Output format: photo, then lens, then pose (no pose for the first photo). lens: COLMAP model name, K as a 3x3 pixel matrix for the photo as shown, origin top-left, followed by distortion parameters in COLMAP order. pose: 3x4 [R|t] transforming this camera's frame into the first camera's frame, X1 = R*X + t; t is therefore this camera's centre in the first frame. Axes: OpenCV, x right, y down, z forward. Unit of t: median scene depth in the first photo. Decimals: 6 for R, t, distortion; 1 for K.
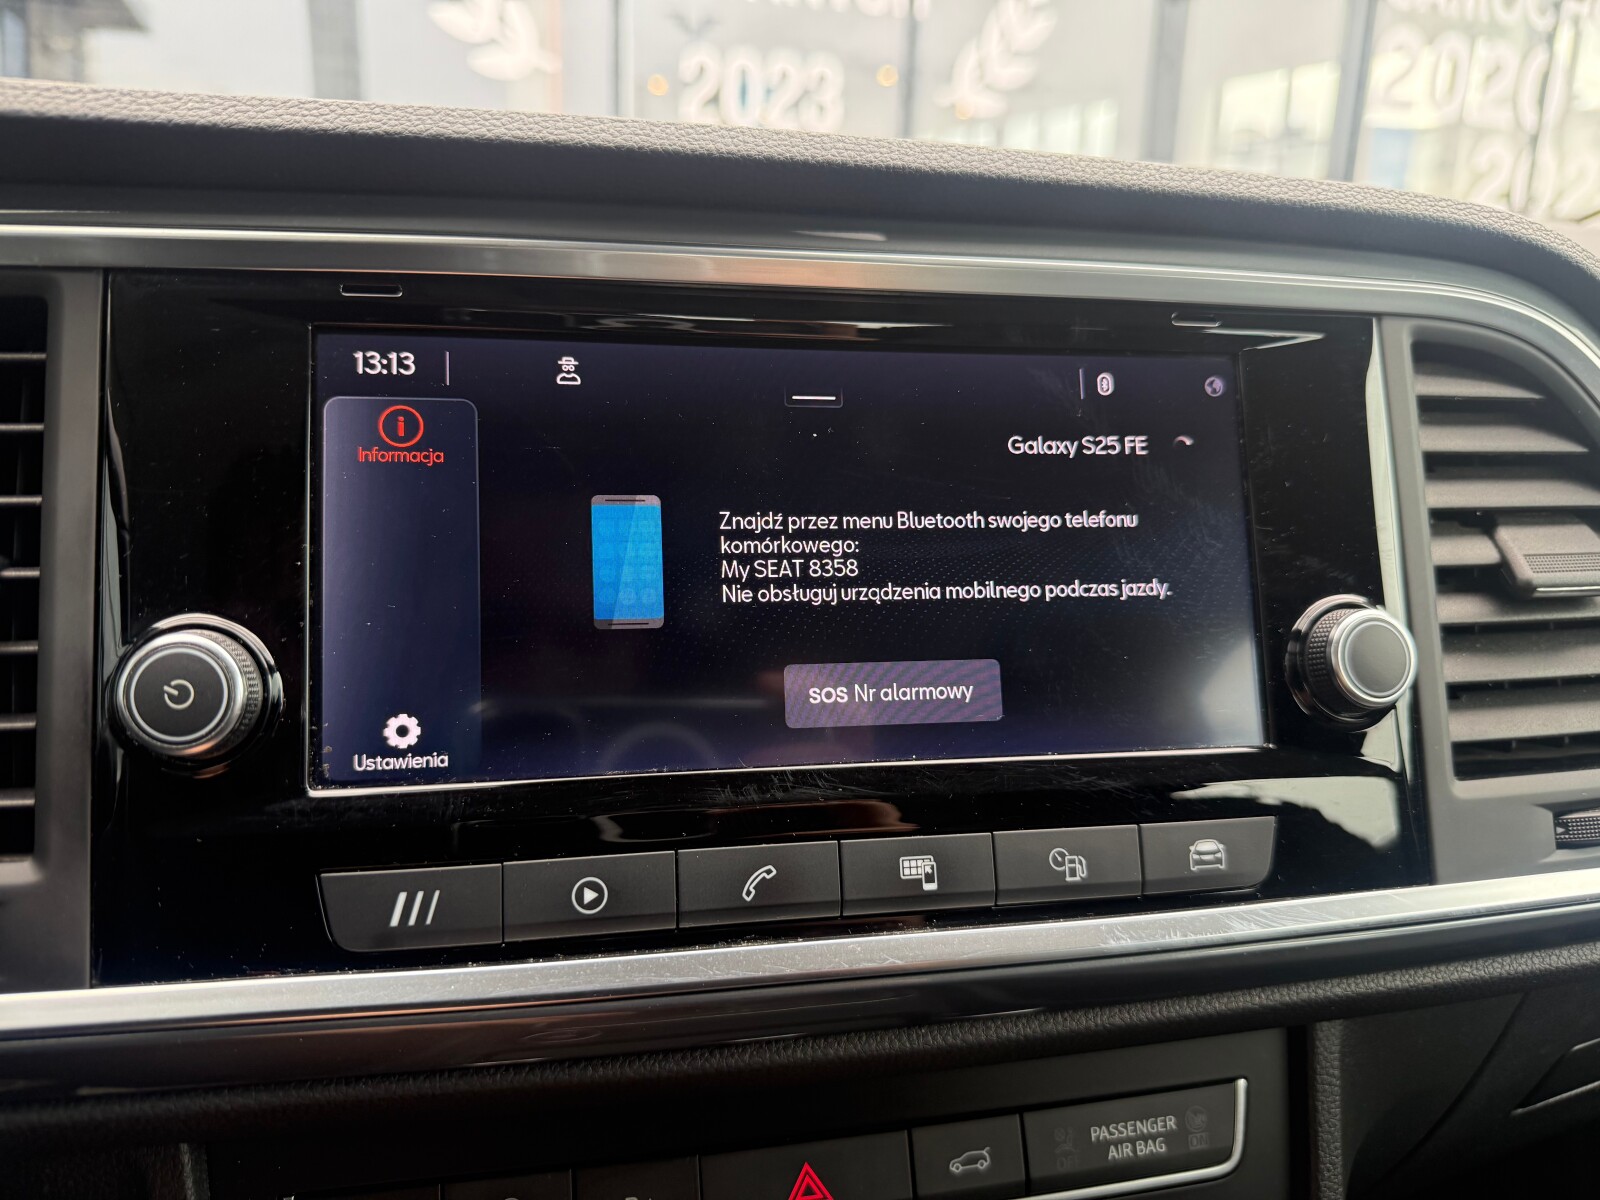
lens RADIAL K [[1119.1, 0, 796.6], [0, 1119.1, 602.0], [0, 0, 1]] dist [-0.008783, -0.008978]
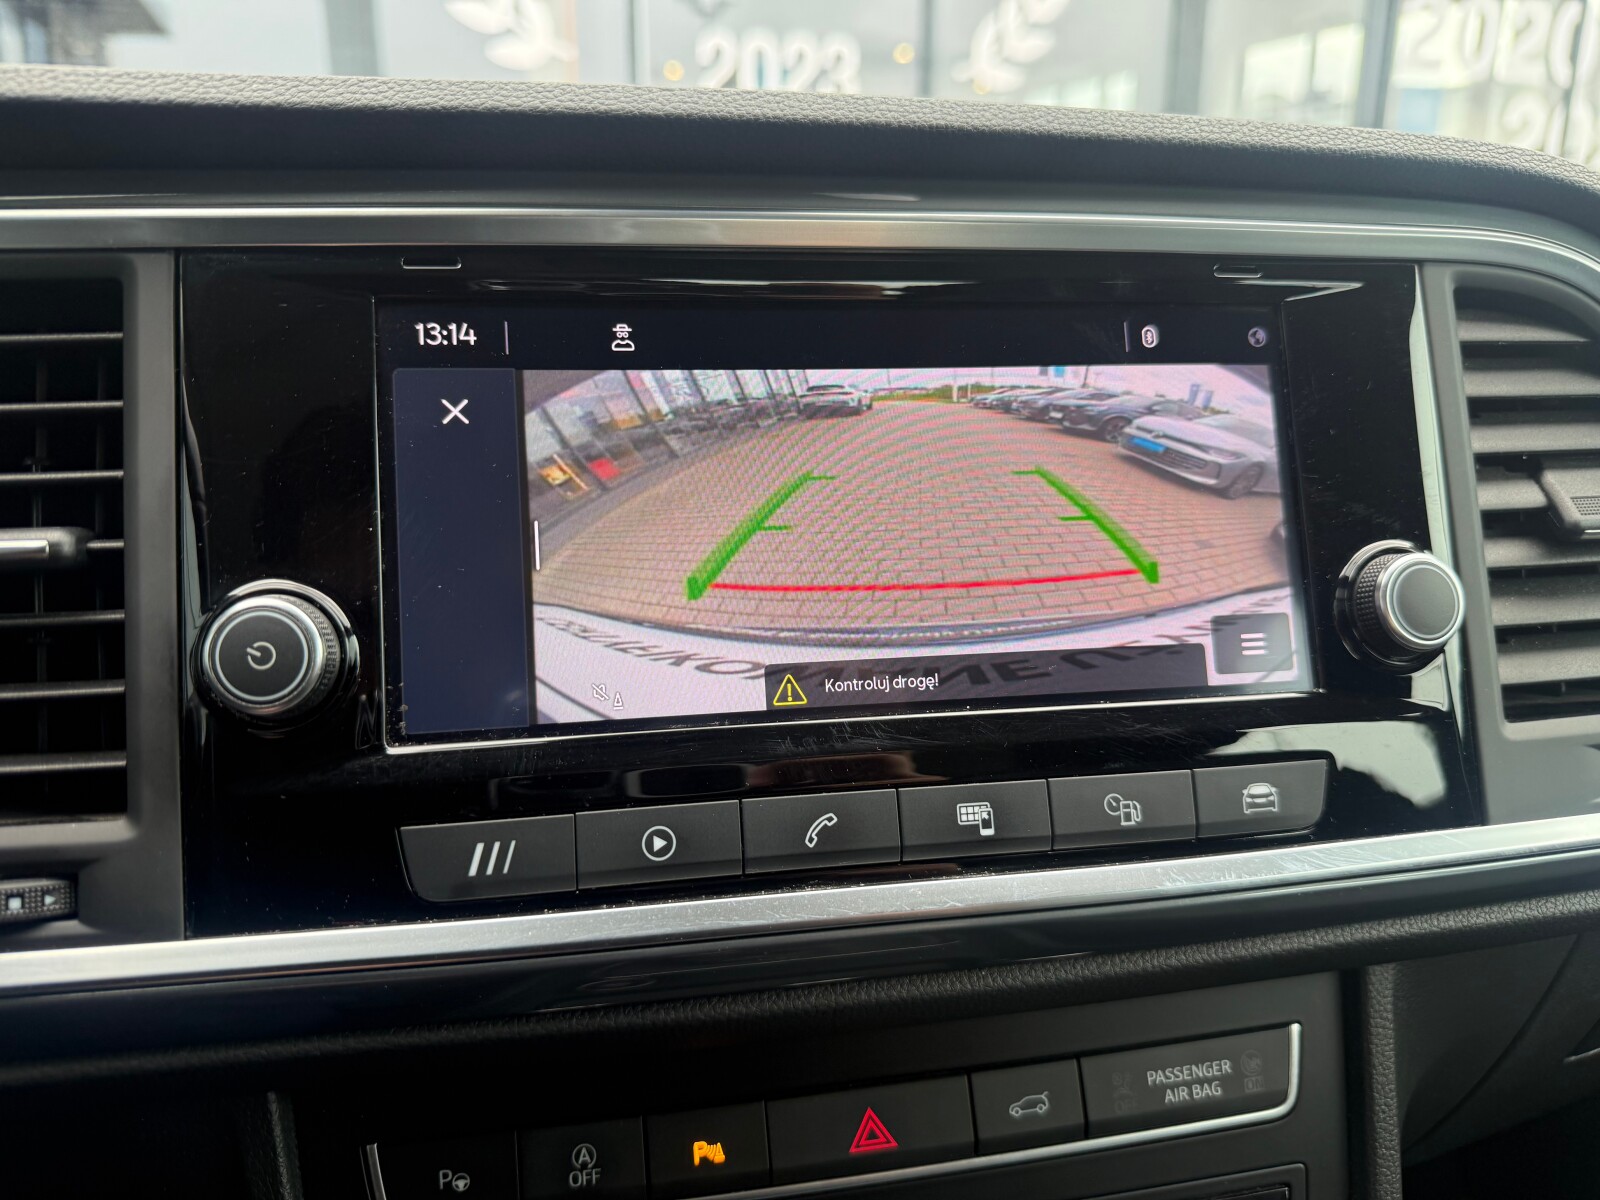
lens RADIAL K [[1117.9, 0, 794.8], [0, 1117.9, 603.1], [0, 0, 1]] dist [0.003460, -0.023121]
pose [[0.999425, -0.022801, -0.025096, -0.025246], [0.023131, 0.999649, 0.012950, 0.026306], [0.024791, -0.013523, 0.999601, -0.024113]]
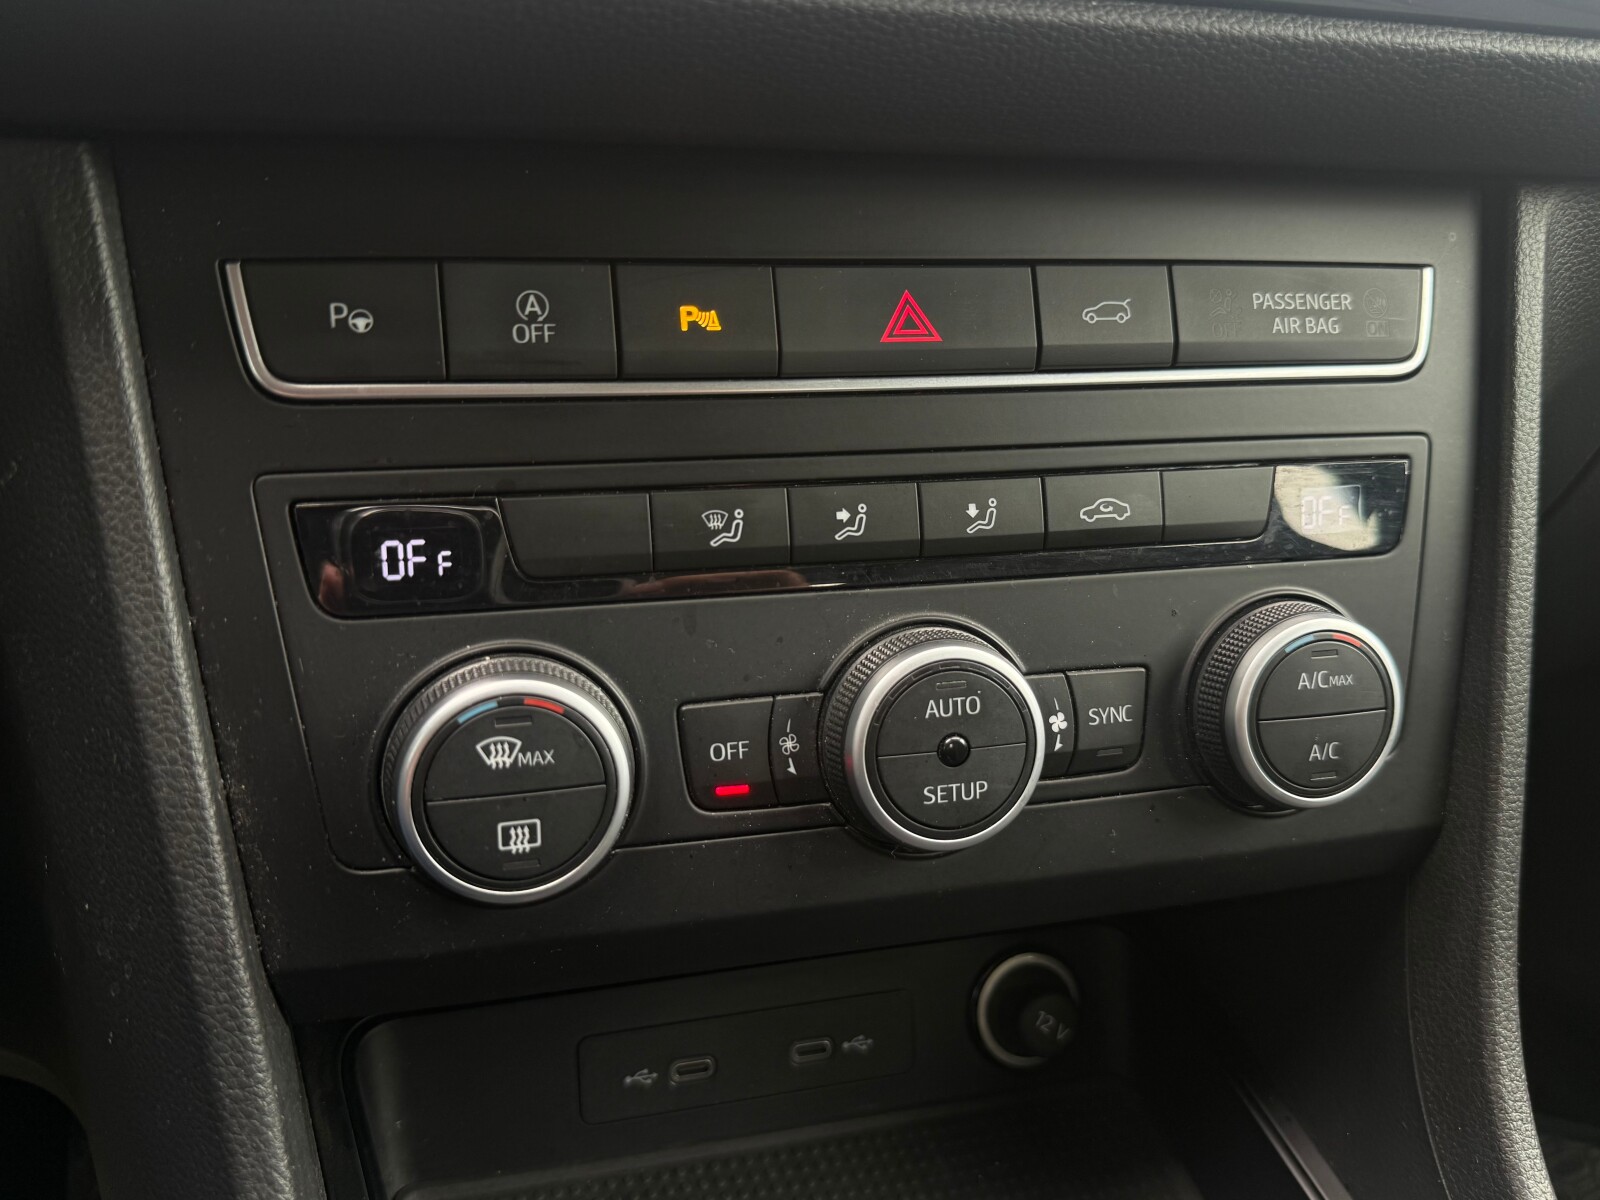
lens RADIAL K [[1311.9, 0, 802.3], [0, 1311.9, 594.4], [0, 0, 1]] dist [0.135853, -0.293848]
pose [[0.997241, 0.000904, 0.074225, -0.144637], [-0.012613, 0.987449, 0.157435, 0.616395], [-0.073152, -0.157937, 0.984736, 0.063752]]
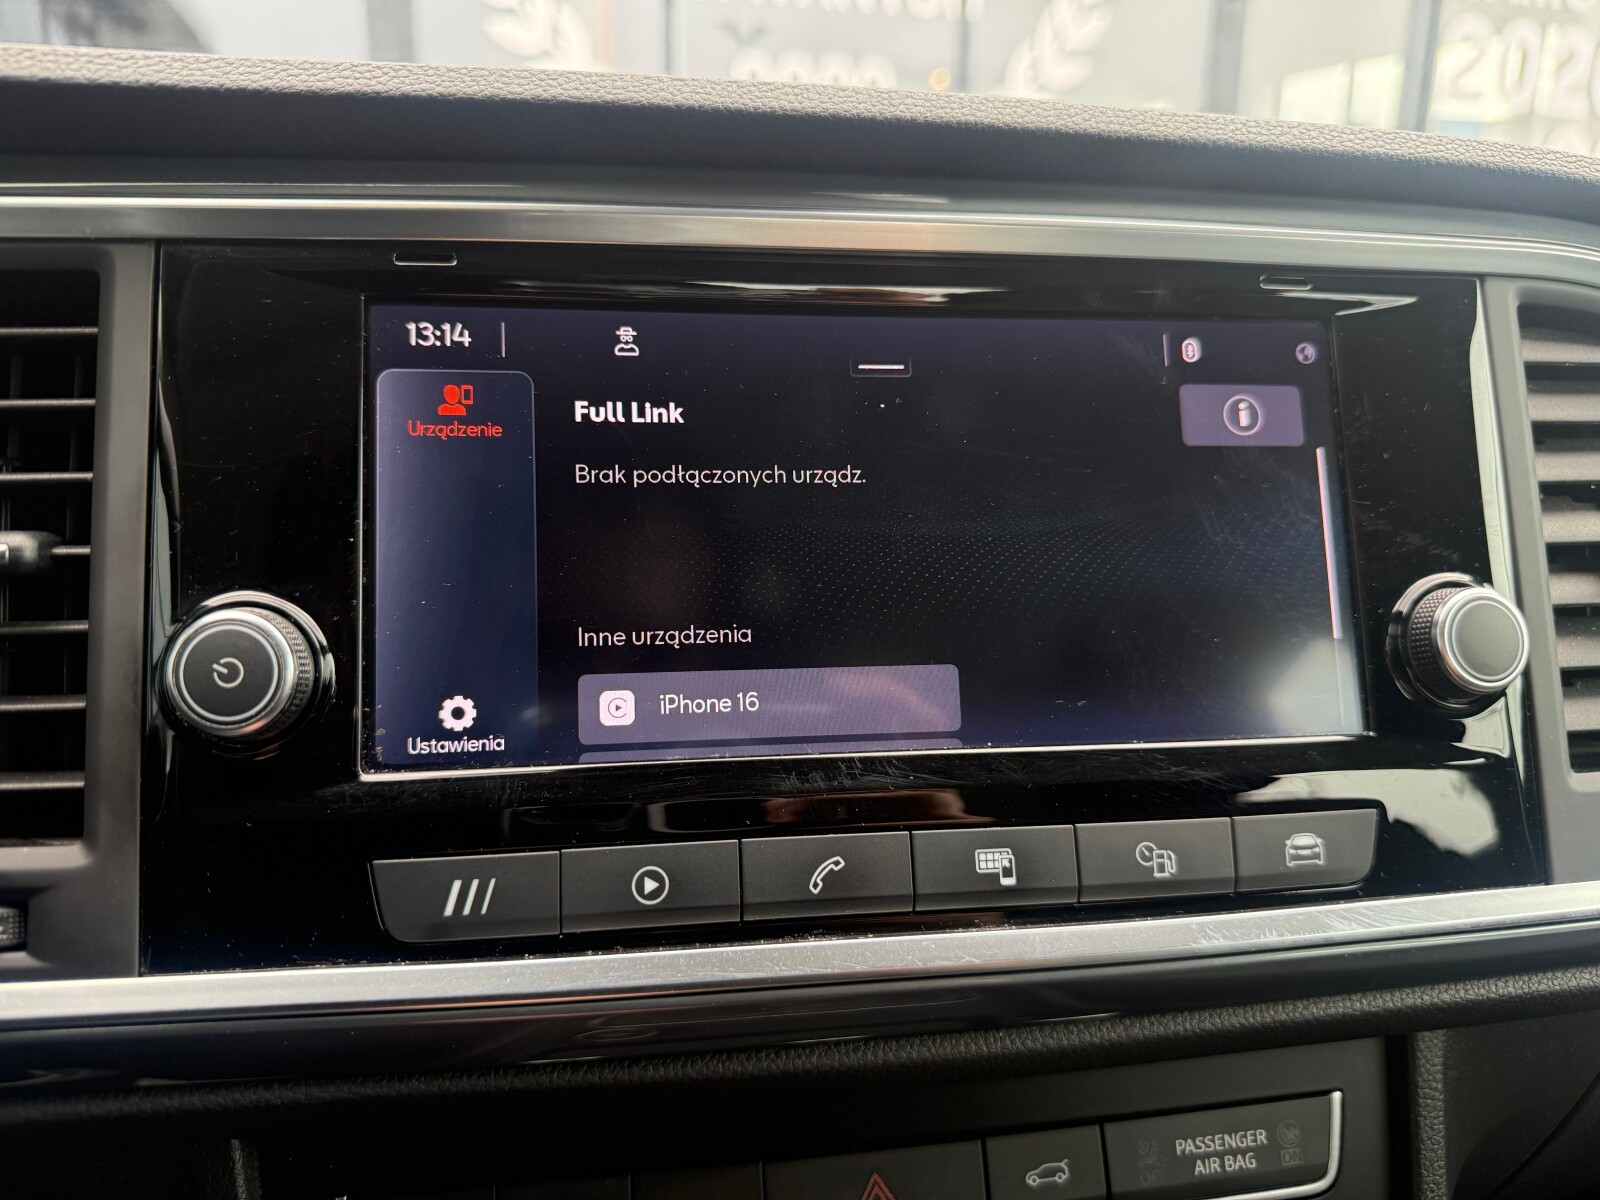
lens RADIAL K [[1119.1, 0, 796.6], [0, 1119.1, 602.0], [0, 0, 1]] dist [-0.008783, -0.008978]
pose [[0.998942, -0.003320, -0.045858, -0.013859], [0.002928, 0.999959, -0.008612, 0.025761], [0.045885, 0.008469, 0.998911, 0.044437]]
